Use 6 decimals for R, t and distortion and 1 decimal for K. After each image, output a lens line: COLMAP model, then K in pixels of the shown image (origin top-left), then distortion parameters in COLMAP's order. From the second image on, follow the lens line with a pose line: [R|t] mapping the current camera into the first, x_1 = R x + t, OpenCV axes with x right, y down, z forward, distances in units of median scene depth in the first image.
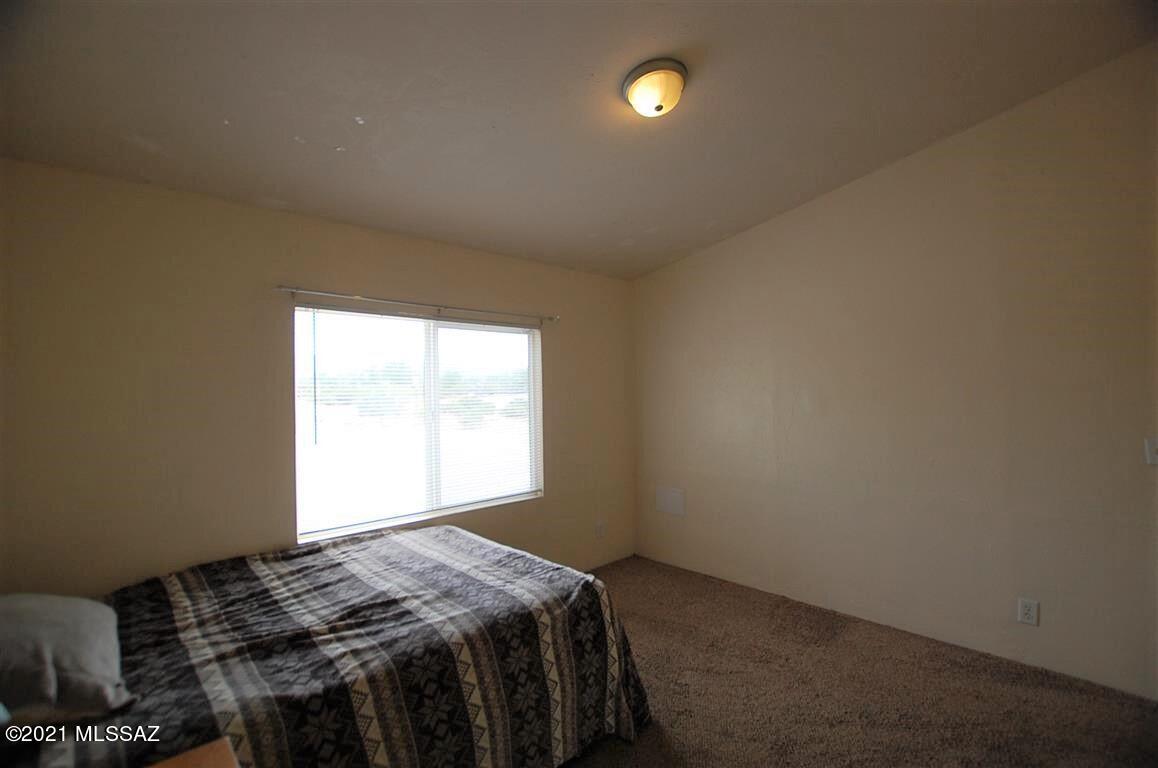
lens RADIAL K [[513.4, 0, 579.0], [0, 513.4, 384.0], [0, 0, 1]] dist [-0.040001, 0.008064]
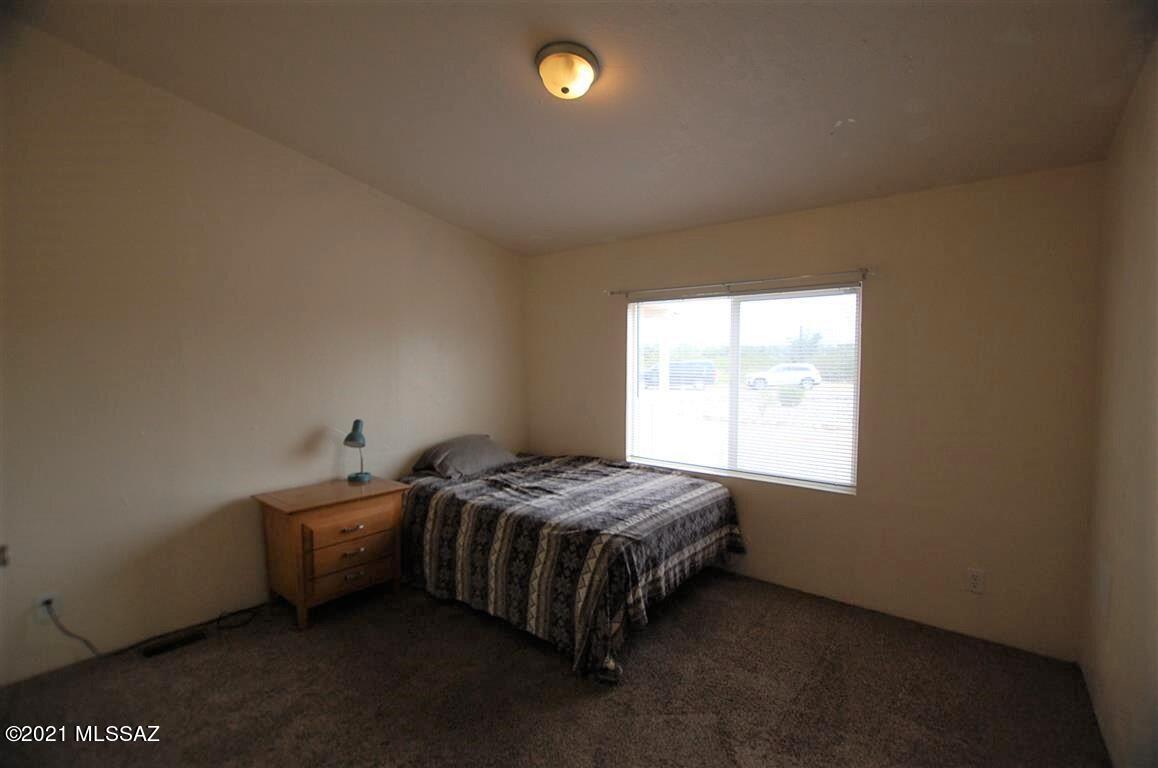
lens RADIAL K [[513.4, 0, 579.0], [0, 513.4, 384.0], [0, 0, 1]] dist [-0.040001, 0.008064]
pose [[0.112306, 0.062016, -0.991737, 1.137553], [0.009136, 0.997944, 0.063439, -0.015986], [0.993632, -0.016185, 0.111508, 0.837938]]
